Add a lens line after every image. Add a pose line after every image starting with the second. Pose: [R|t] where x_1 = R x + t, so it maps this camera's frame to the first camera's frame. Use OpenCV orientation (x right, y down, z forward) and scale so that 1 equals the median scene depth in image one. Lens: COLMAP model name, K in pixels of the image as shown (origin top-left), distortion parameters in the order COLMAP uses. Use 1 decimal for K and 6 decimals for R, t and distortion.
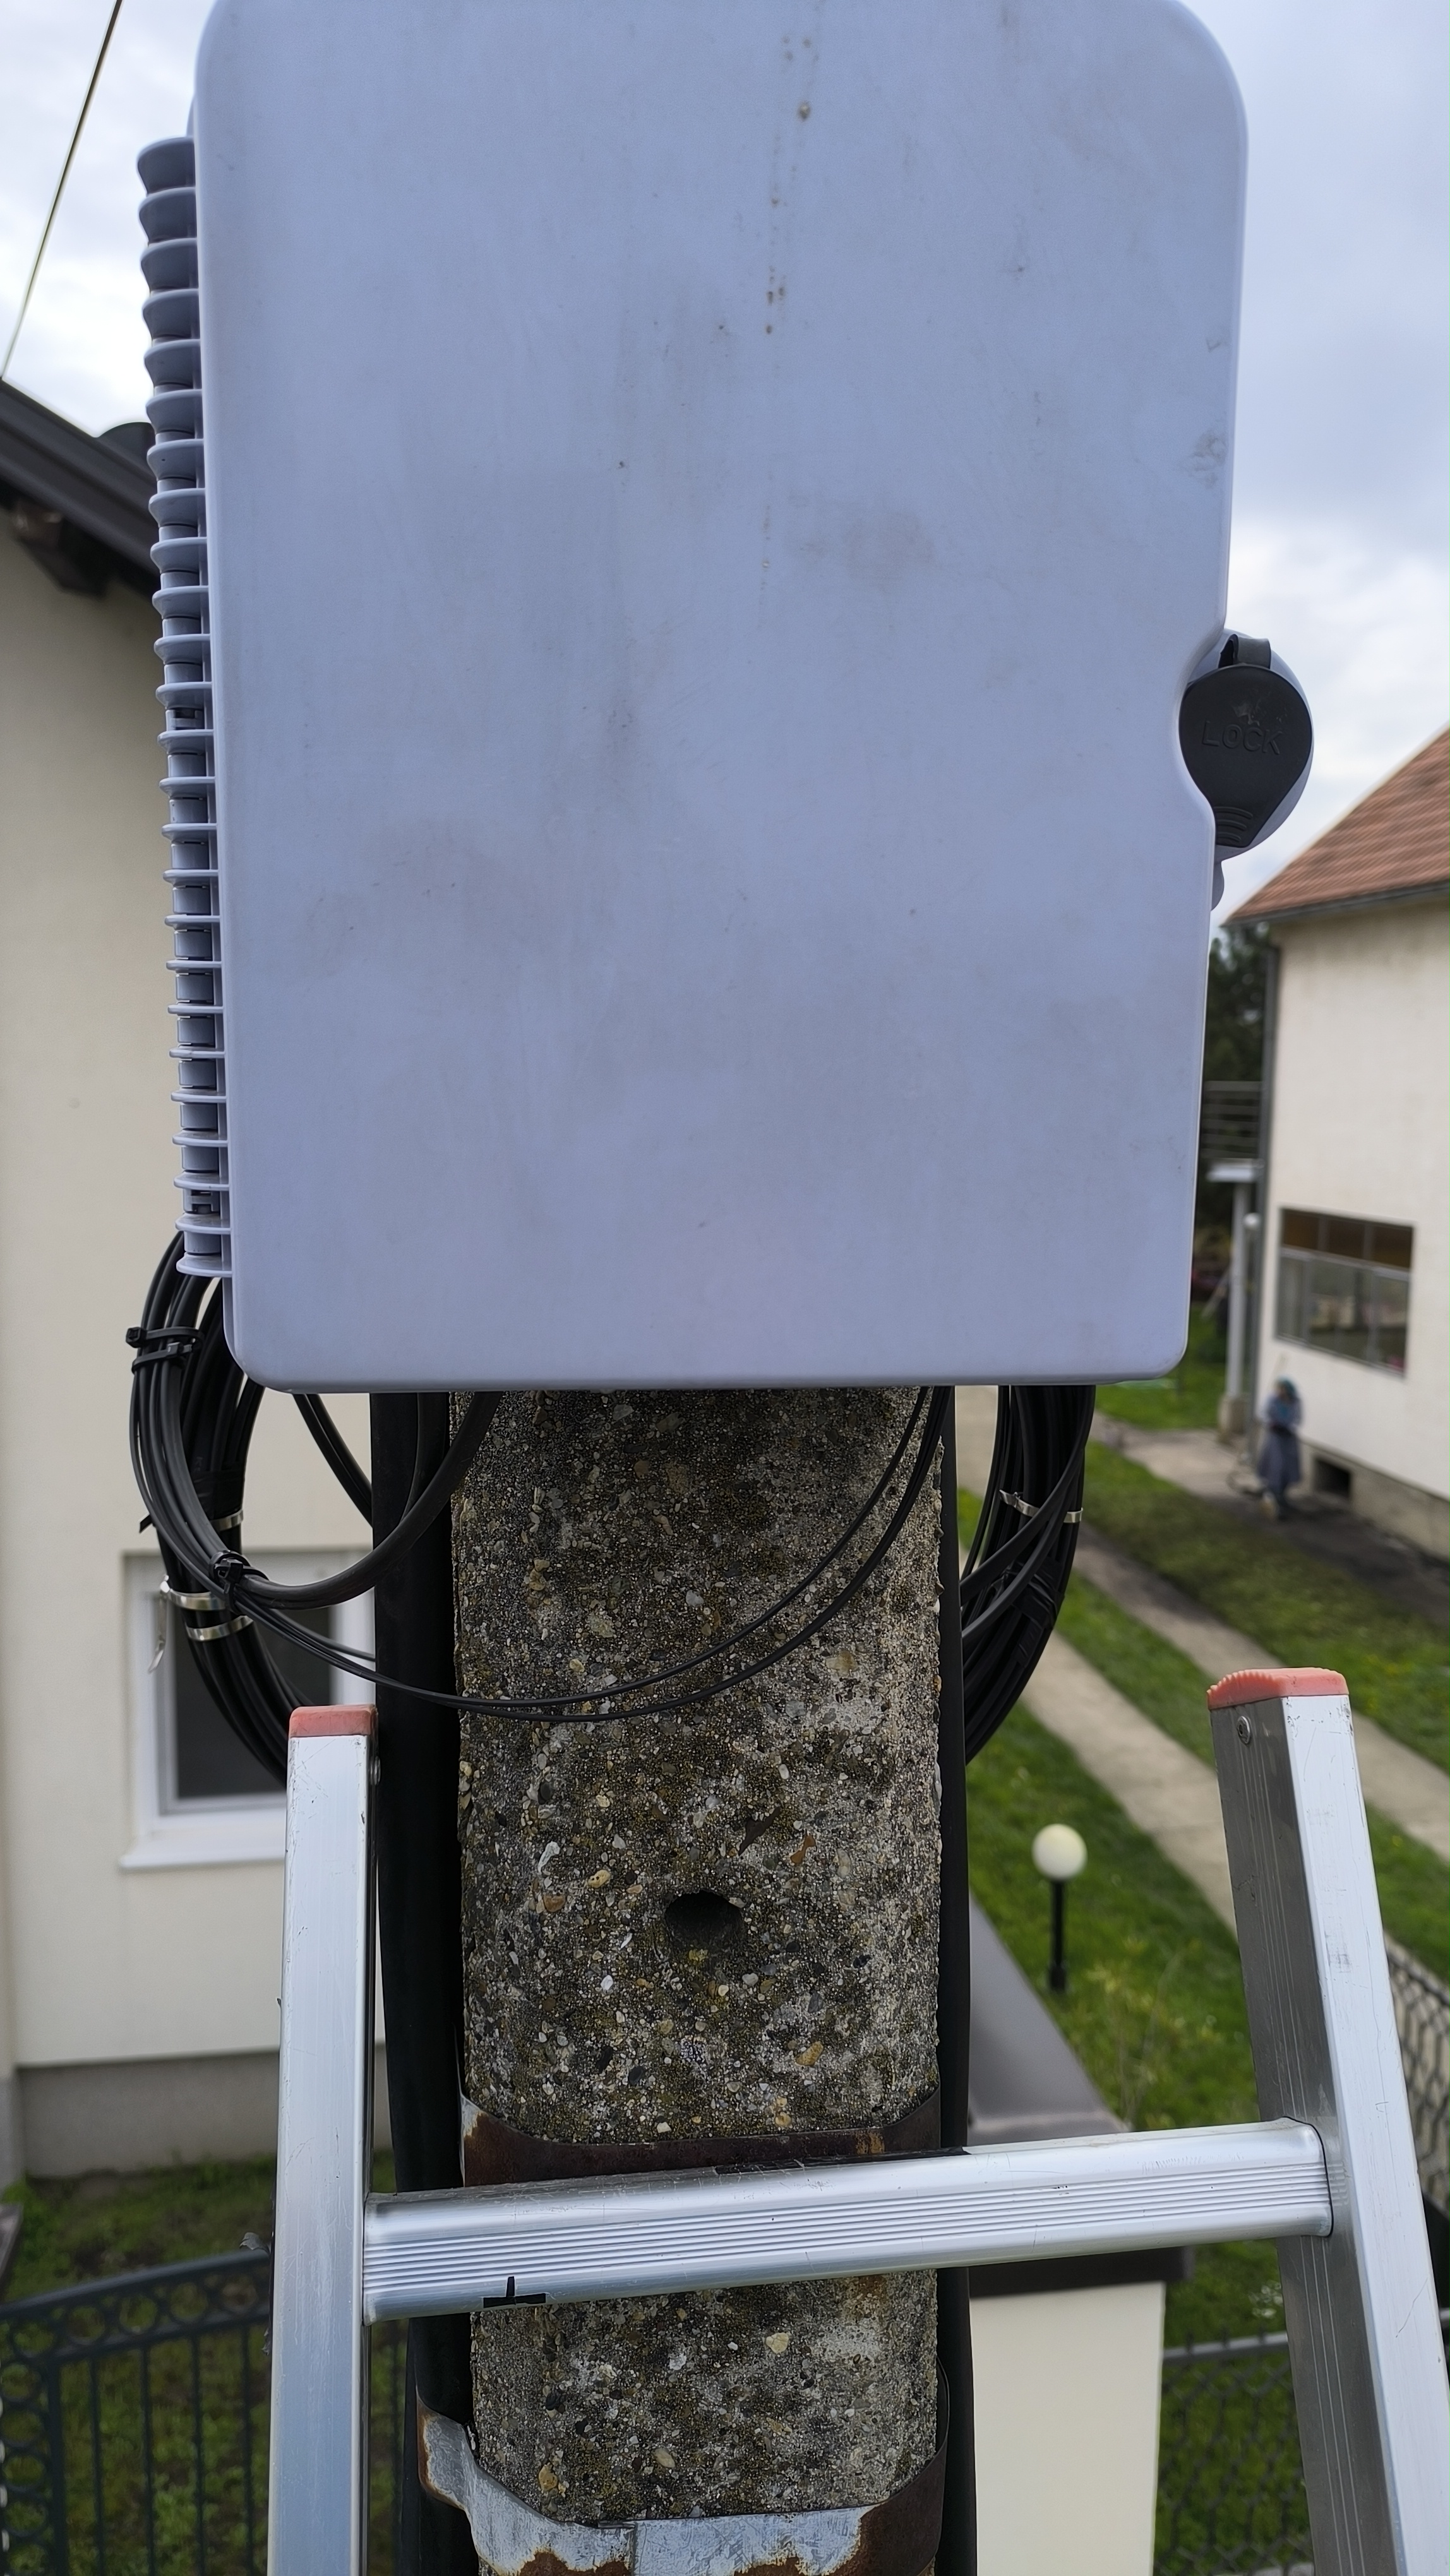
lens RADIAL K [[1794.5, 0, 725.0], [0, 1794.5, 1288.0], [0, 0, 1]] dist [0.011228, -0.051100]
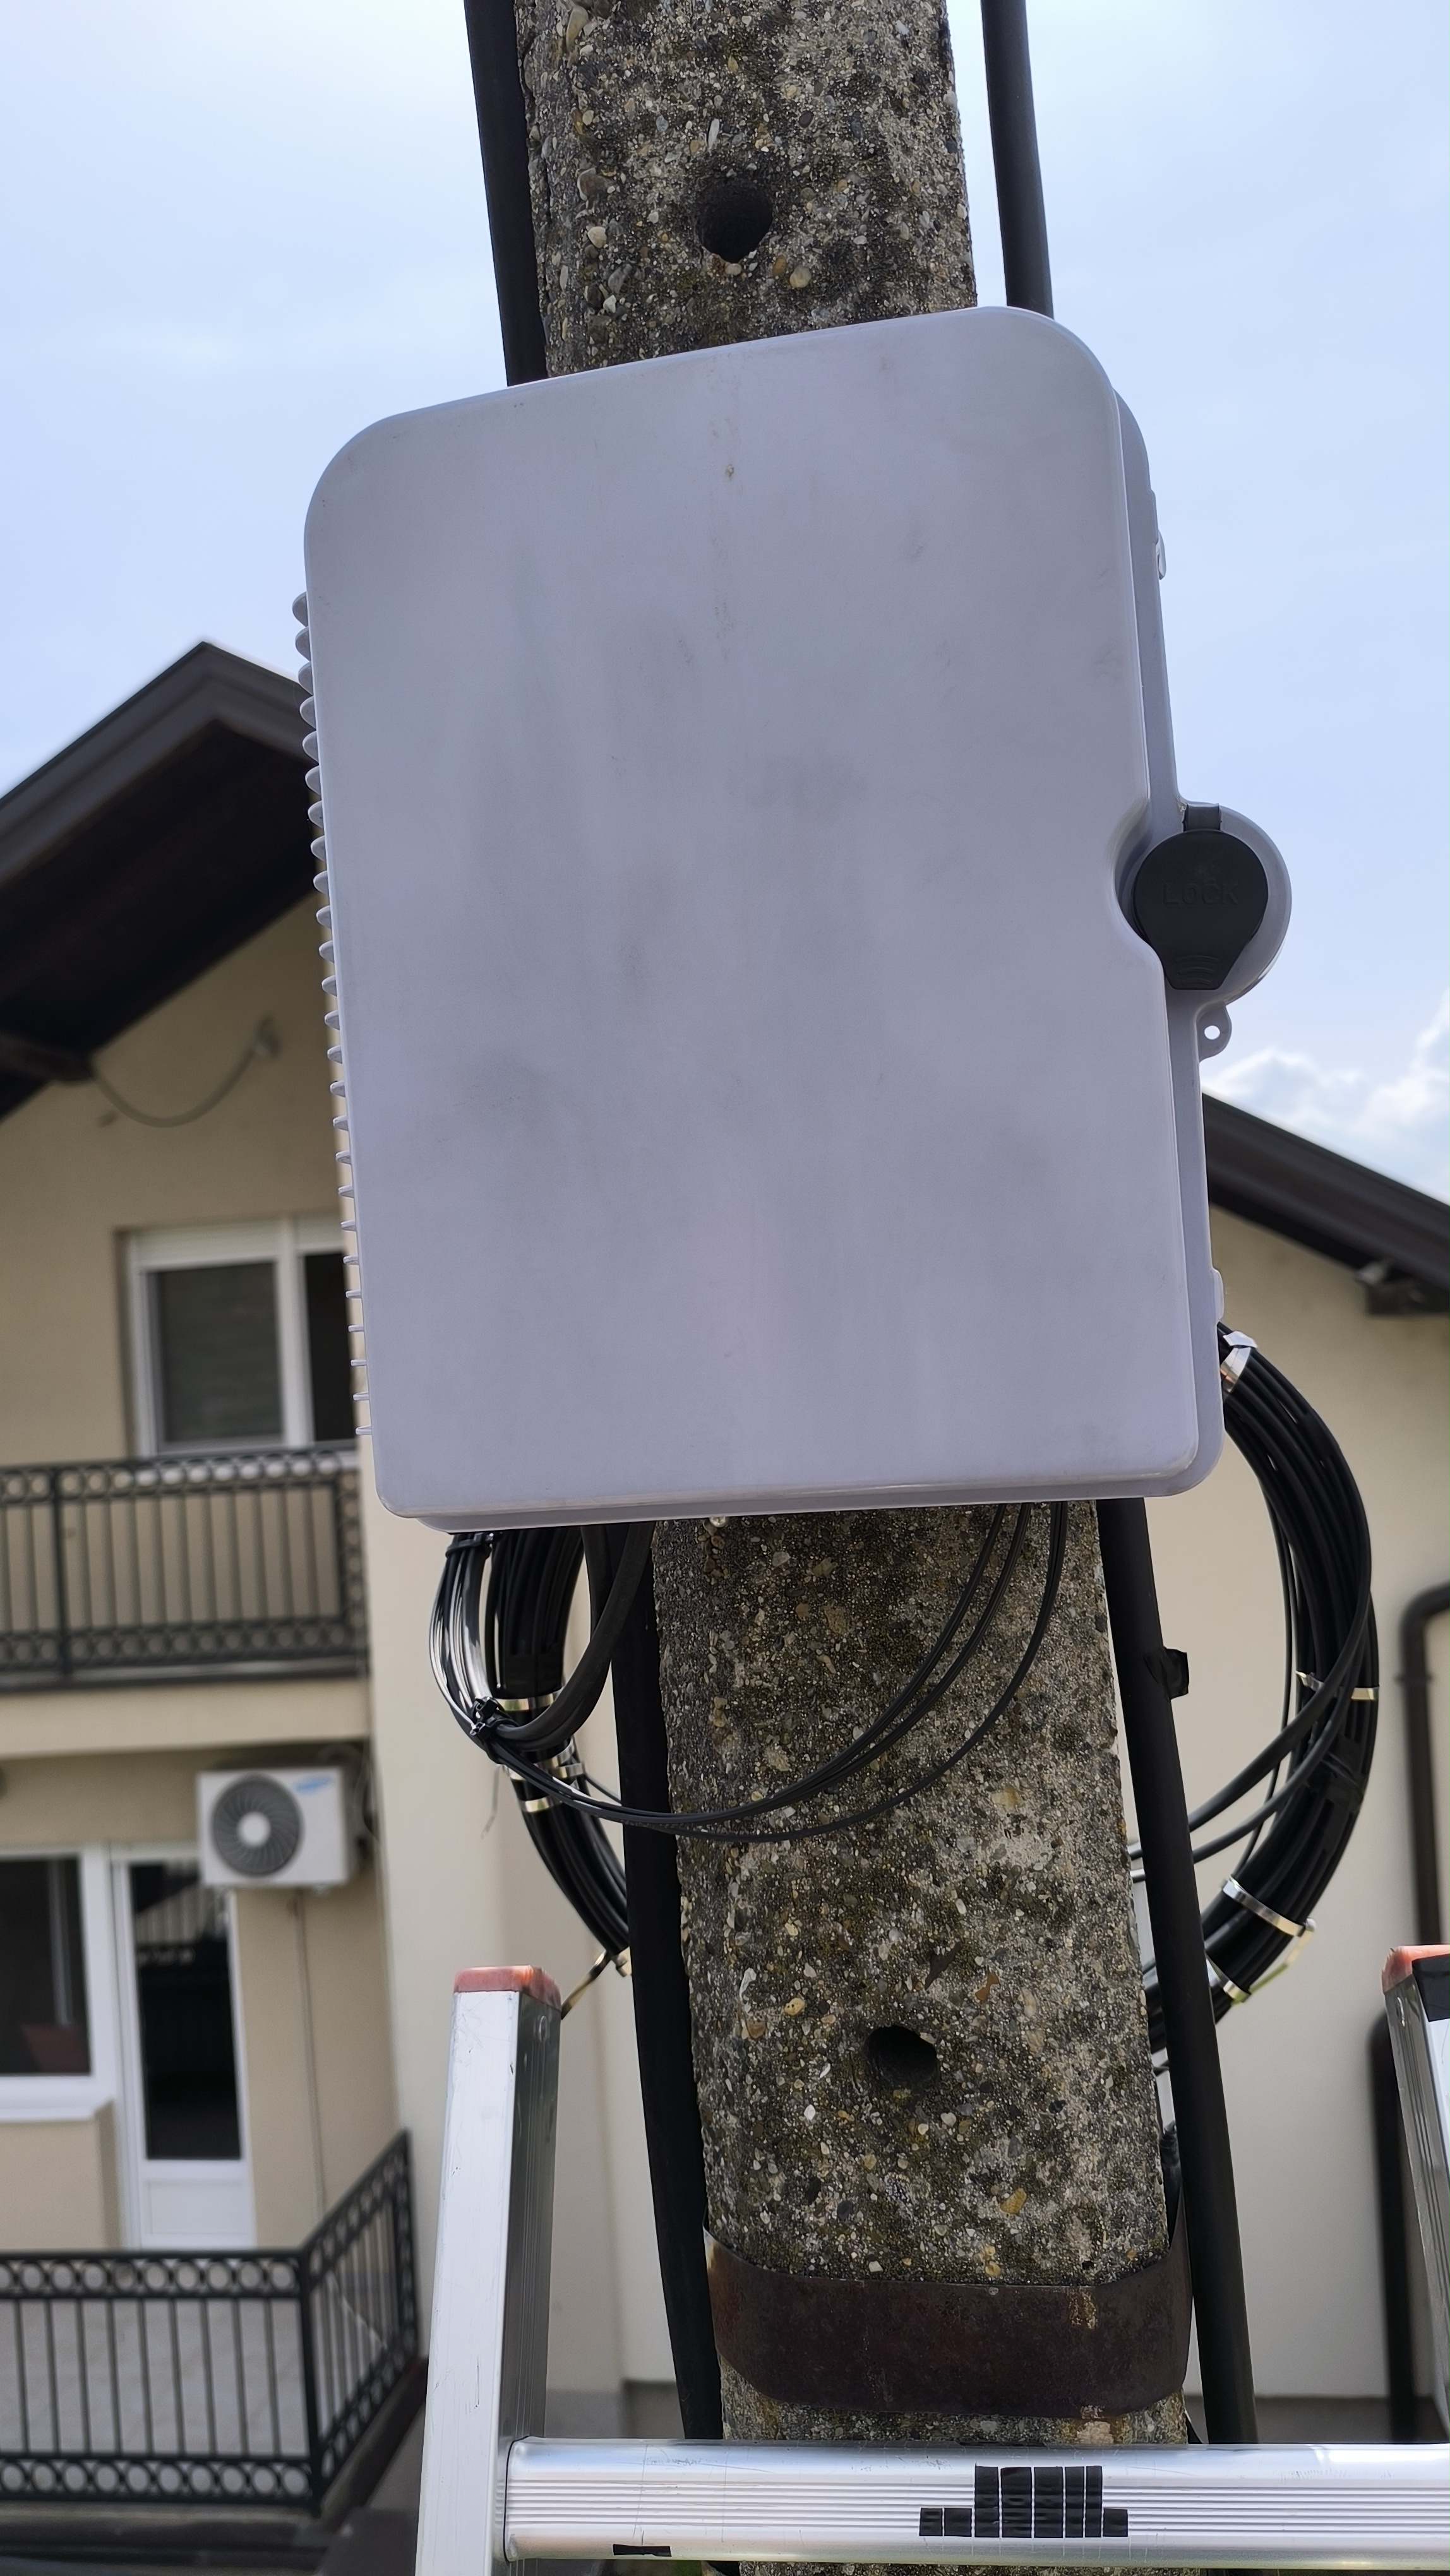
lens RADIAL K [[1794.5, 0, 725.0], [0, 1794.5, 1288.0], [0, 0, 1]] dist [0.011228, -0.051100]
pose [[0.949122, -0.084748, -0.303291, 0.247636], [0.036780, 0.986349, -0.160511, 0.076168], [0.312753, 0.141189, 0.939282, -0.075224]]
